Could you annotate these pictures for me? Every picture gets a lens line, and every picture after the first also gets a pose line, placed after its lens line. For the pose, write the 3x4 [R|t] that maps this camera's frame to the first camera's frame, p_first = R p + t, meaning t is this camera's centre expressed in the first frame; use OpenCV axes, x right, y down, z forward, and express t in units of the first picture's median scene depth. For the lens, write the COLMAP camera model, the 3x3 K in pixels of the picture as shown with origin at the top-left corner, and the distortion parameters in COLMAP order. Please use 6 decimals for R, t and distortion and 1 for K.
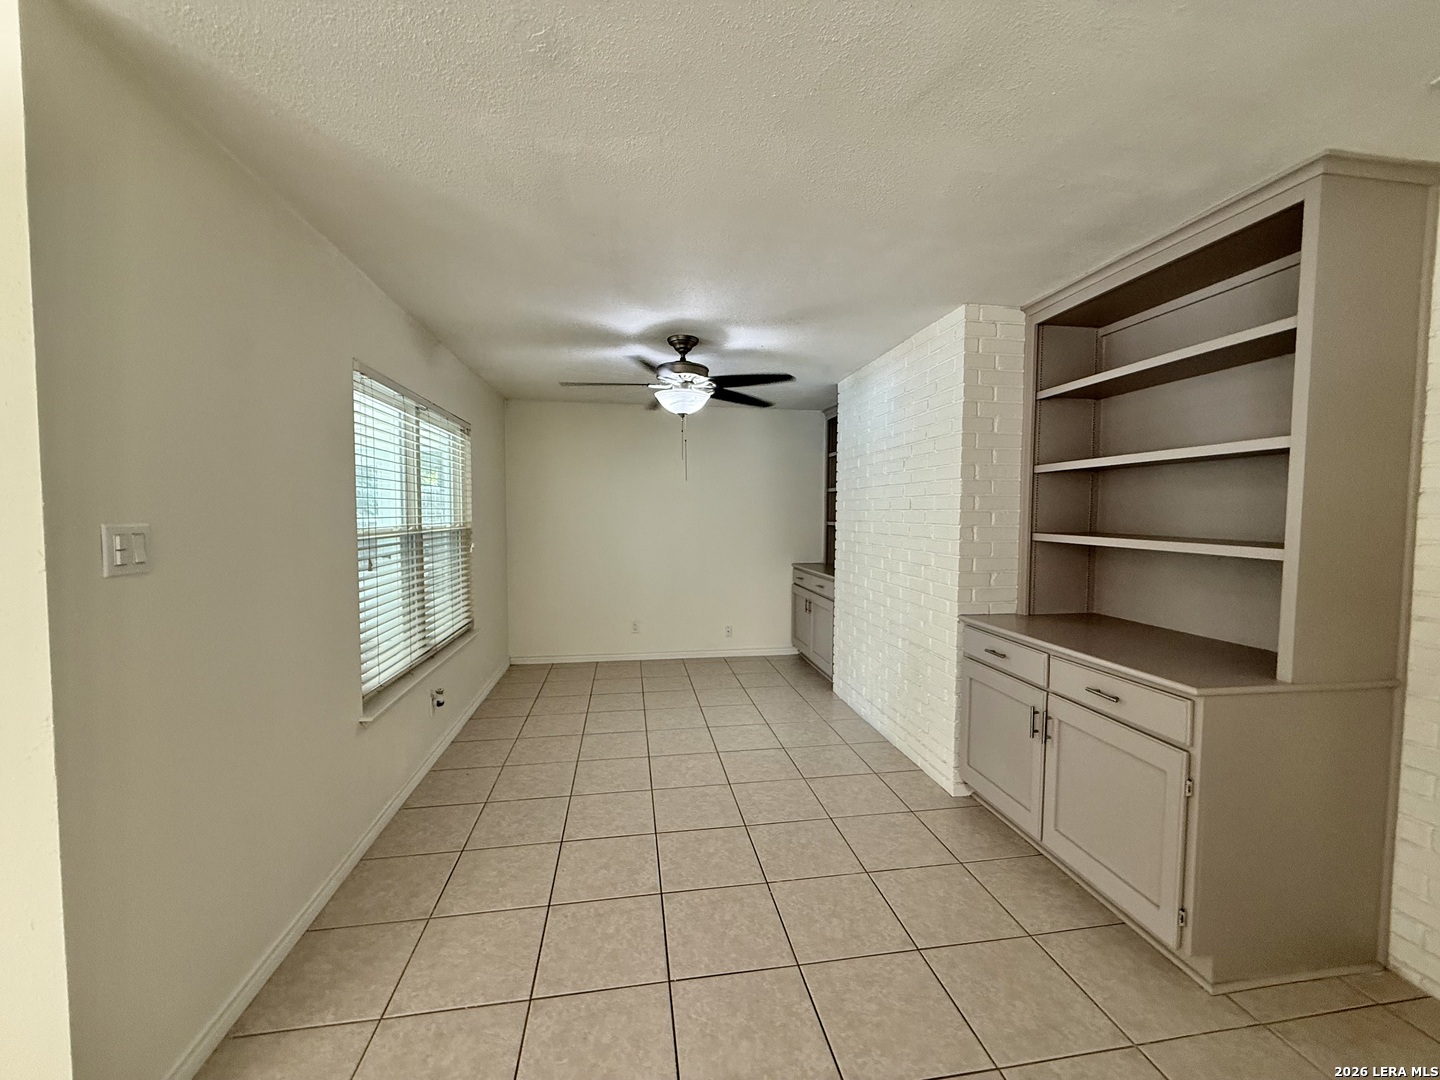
lens RADIAL K [[575.2, 0, 720.0], [0, 575.2, 540.0], [0, 0, 1]] dist [-0.001131, 0.000254]
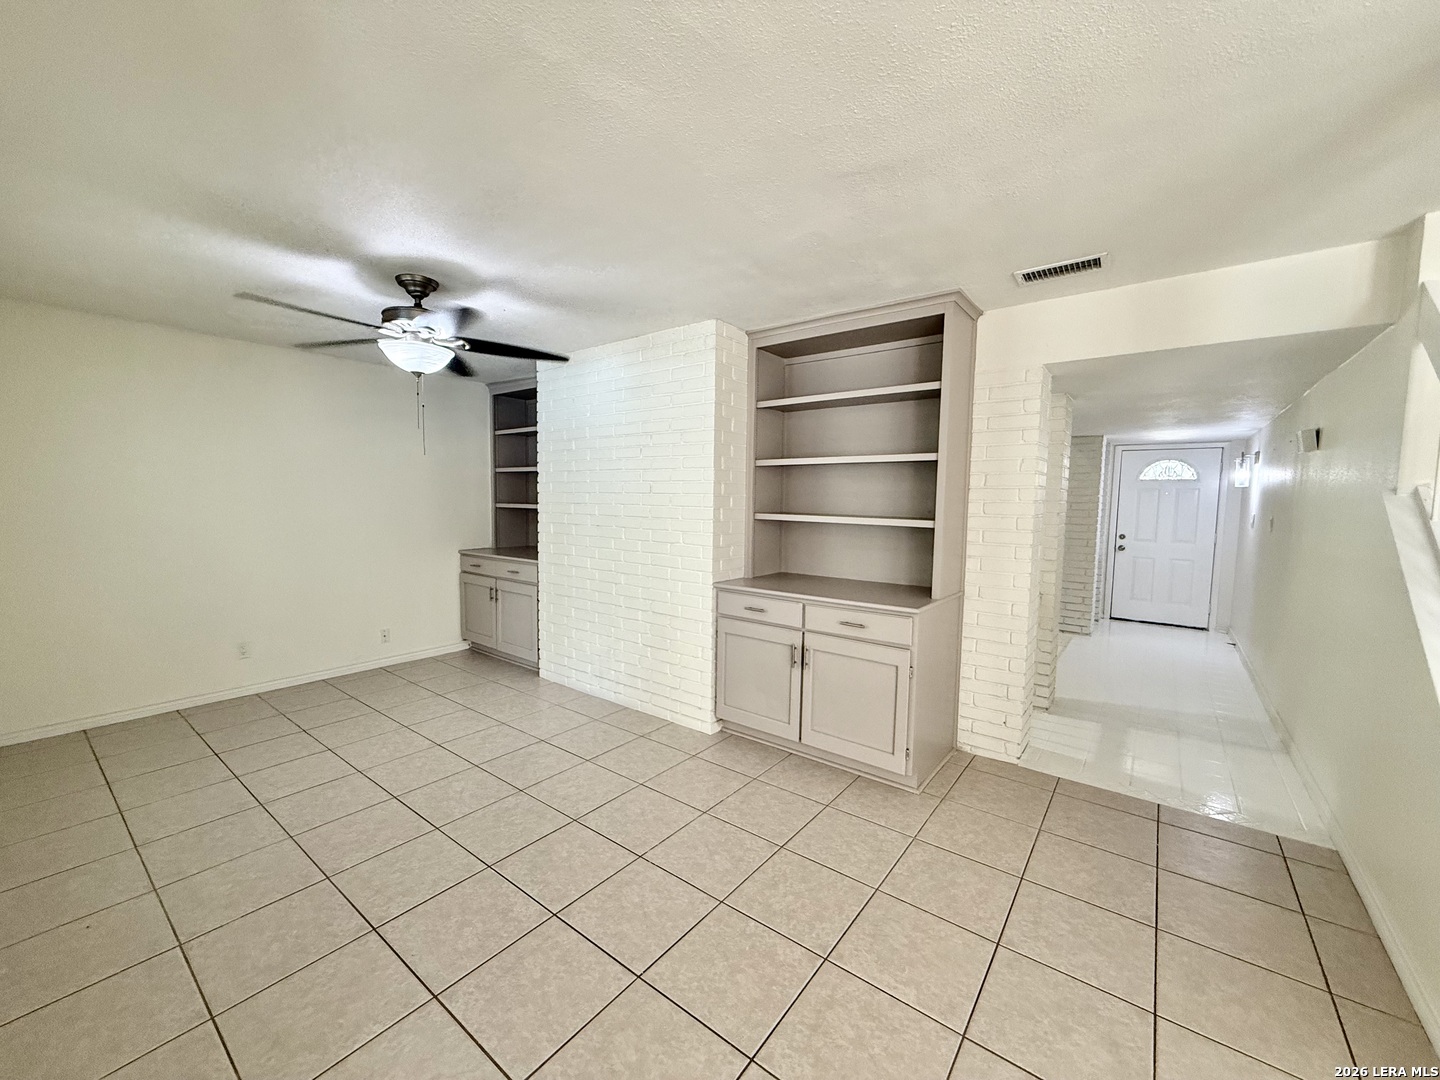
lens RADIAL K [[575.2, 0, 717.4], [0, 575.2, 541.3], [0, 0, 1]] dist [-0.001934, 0.000523]
pose [[0.727085, -0.047268, 0.684919, -0.394879], [0.022616, 0.998735, 0.044917, -0.008582], [-0.686175, -0.017168, 0.727234, 0.132133]]
